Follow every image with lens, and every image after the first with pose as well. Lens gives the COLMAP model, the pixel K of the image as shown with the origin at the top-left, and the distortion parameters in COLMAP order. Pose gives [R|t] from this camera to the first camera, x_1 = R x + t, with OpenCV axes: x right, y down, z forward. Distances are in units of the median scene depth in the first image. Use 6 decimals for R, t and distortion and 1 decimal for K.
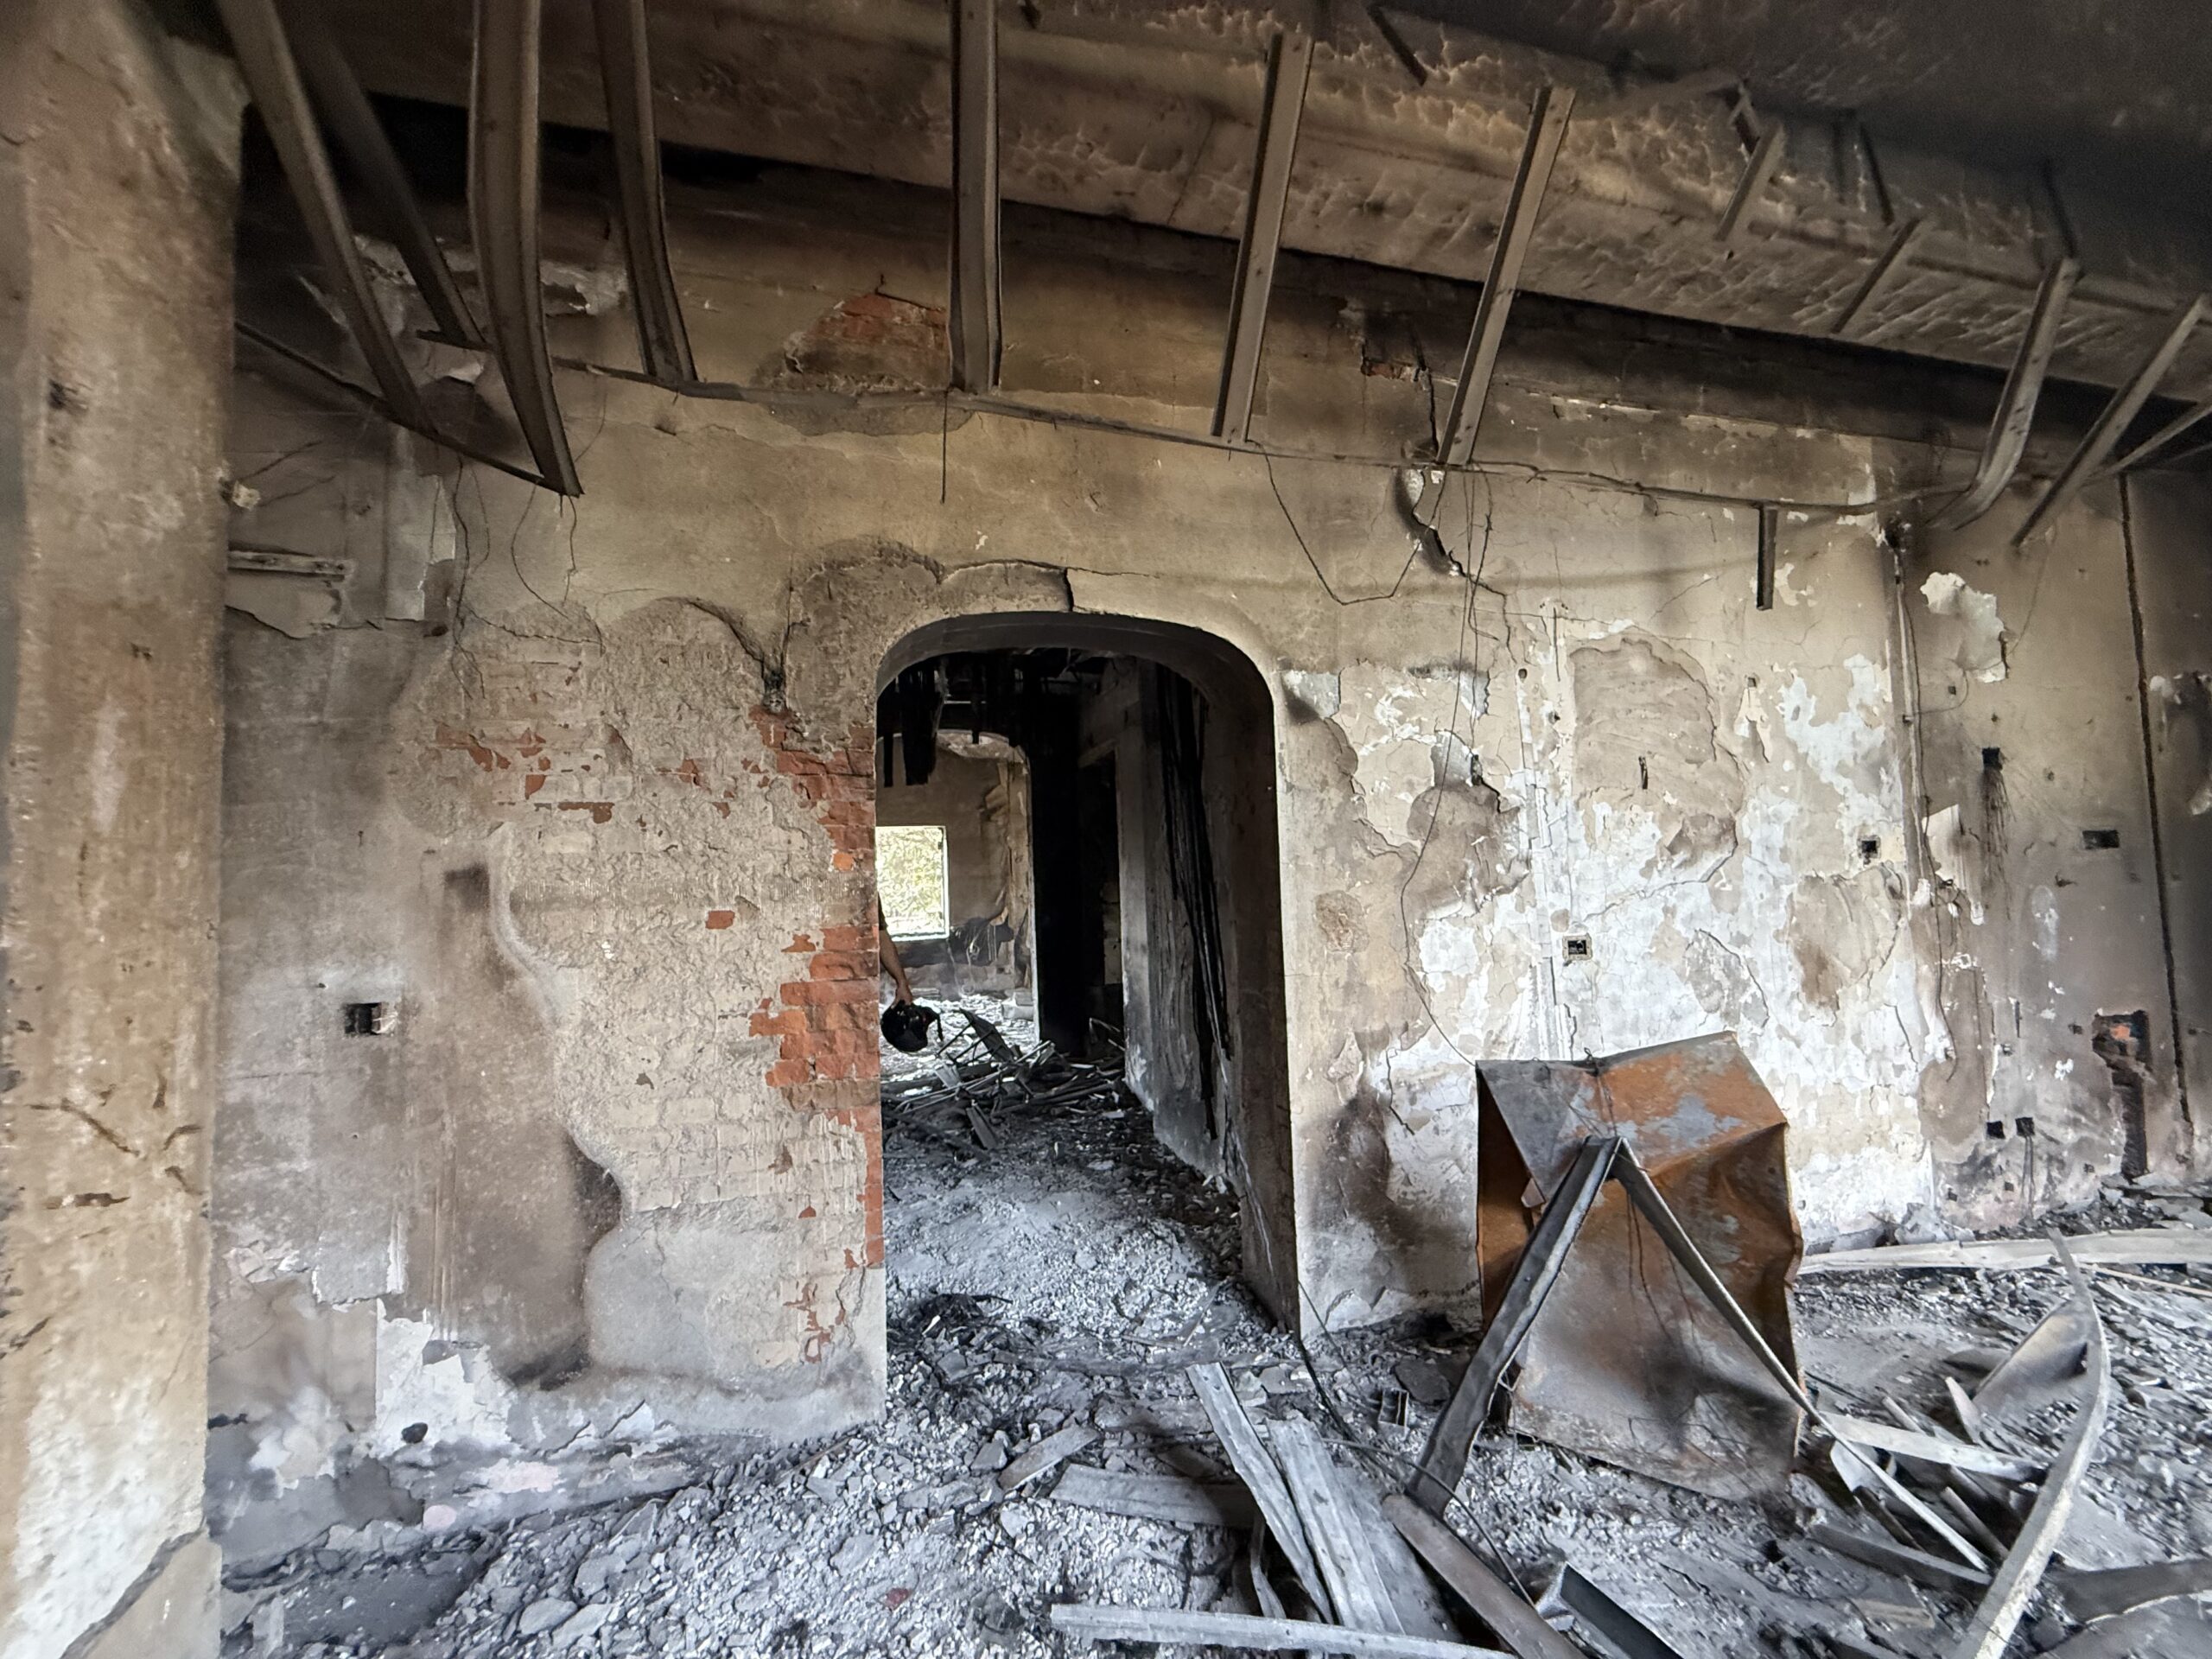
lens RADIAL K [[887.1, 0, 1106.0], [0, 887.1, 829.5], [0, 0, 1]] dist [0.000684, -0.000458]
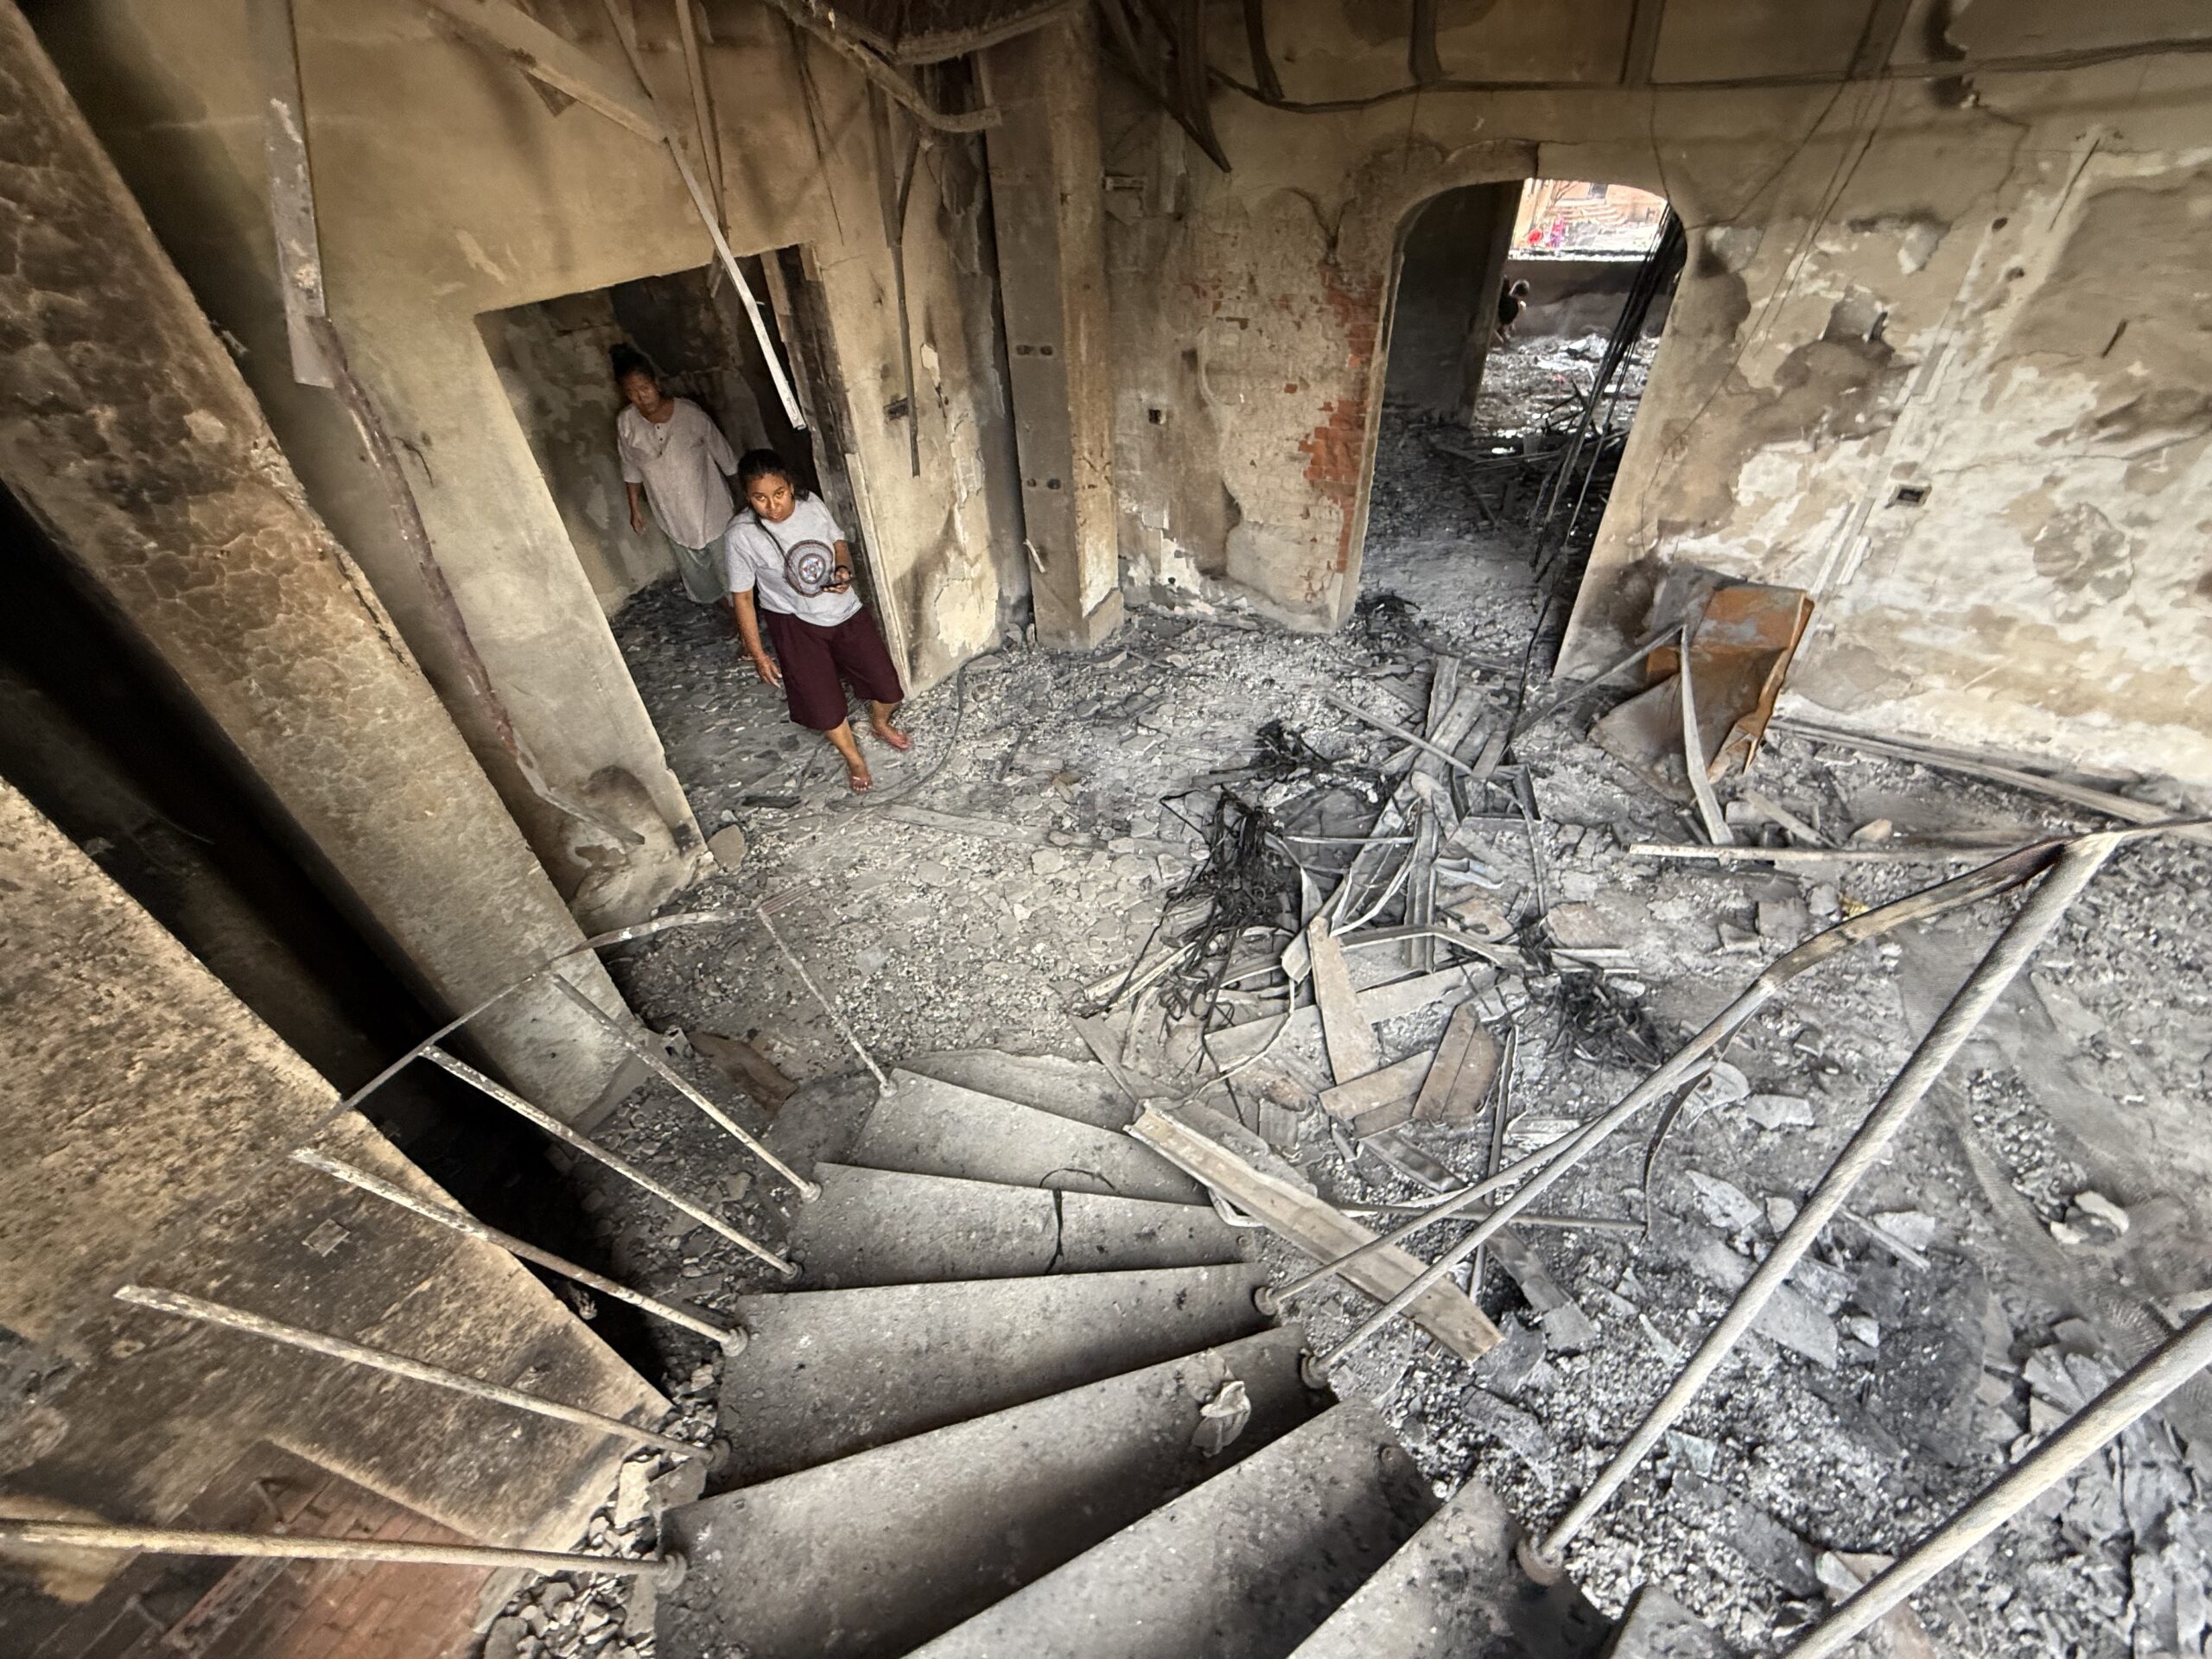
lens RADIAL K [[887.1, 0, 1106.0], [0, 887.1, 829.5], [0, 0, 1]] dist [0.000684, -0.000458]
pose [[0.729868, 0.439414, -0.523649, 0.779581], [0.058536, 0.723042, 0.688320, -0.609675], [0.681077, -0.533035, 0.502004, -0.852379]]
